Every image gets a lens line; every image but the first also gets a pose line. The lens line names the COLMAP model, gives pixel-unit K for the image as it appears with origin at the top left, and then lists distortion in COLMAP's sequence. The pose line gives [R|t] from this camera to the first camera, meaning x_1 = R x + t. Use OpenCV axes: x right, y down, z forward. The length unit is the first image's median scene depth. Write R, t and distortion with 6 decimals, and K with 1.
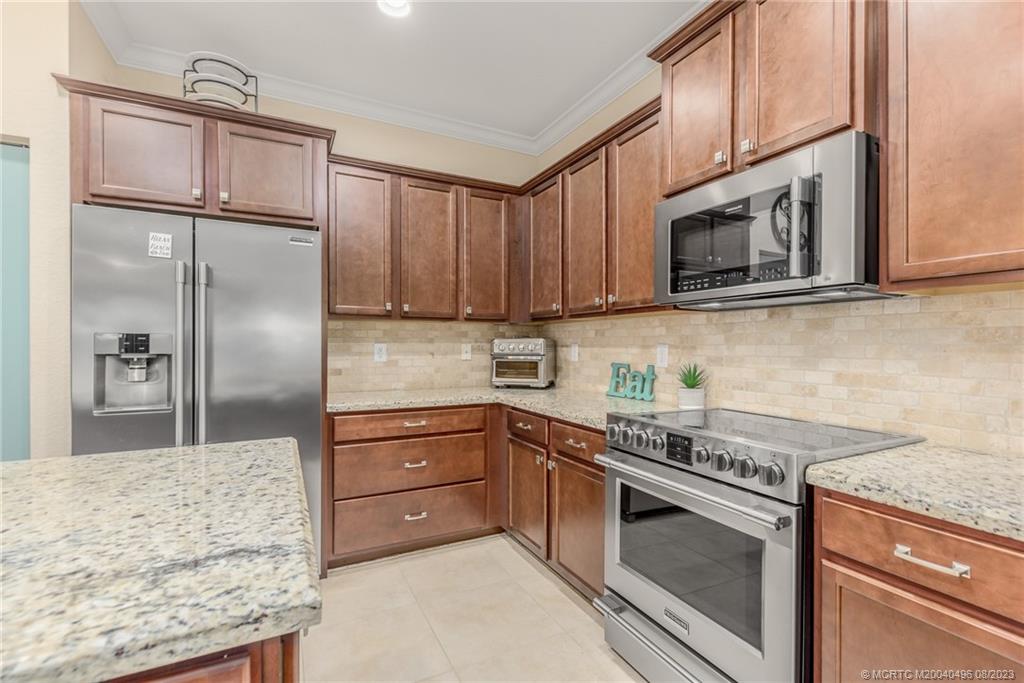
lens RADIAL K [[422.7, 0, 521.7], [0, 422.7, 342.6], [0, 0, 1]] dist [0.003694, 0.000487]
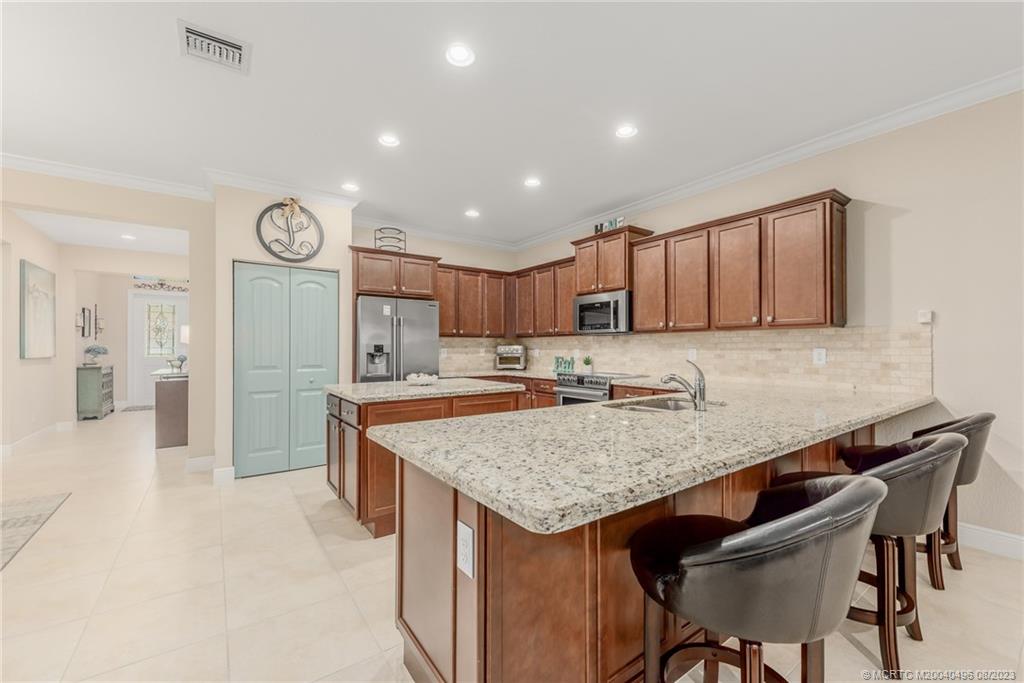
lens RADIAL K [[422.7, 0, 509.5], [0, 422.7, 341.5], [0, 0, 1]] dist [0.003694, 0.000487]
pose [[0.988902, -0.001283, 0.148562, -0.377917], [0.002962, 0.999934, -0.011081, -0.008807], [-0.148538, 0.011398, 0.988841, -1.240144]]
